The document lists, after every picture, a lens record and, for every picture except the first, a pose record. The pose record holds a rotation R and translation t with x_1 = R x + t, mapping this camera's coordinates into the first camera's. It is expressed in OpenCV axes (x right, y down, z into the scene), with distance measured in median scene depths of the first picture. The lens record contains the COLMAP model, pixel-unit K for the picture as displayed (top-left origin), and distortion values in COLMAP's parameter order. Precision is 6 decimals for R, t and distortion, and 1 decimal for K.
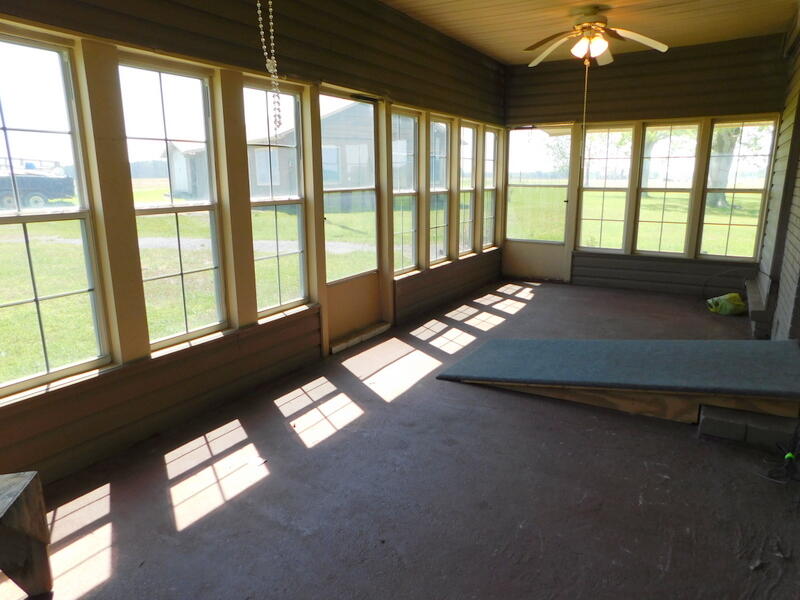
lens RADIAL K [[533.9, 0, 400.0], [0, 533.9, 300.0], [0, 0, 1]] dist [-0.001406, -0.000218]
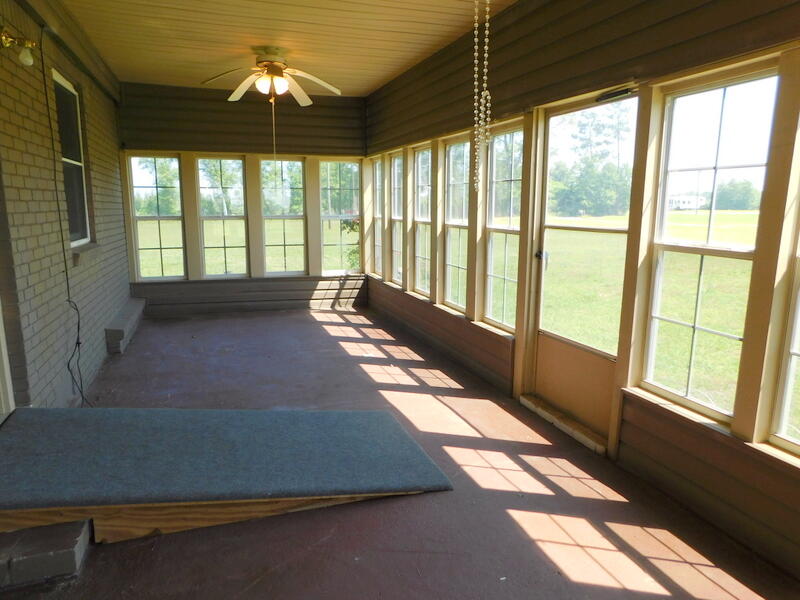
lens RADIAL K [[533.9, 0, 400.0], [0, 533.9, 300.0], [0, 0, 1]] dist [-0.001406, -0.000218]
pose [[-0.634144, 0.155193, -0.757480, 0.686237], [-0.161077, 0.931642, 0.325725, -0.333595], [0.756251, 0.328569, -0.565798, 1.342502]]
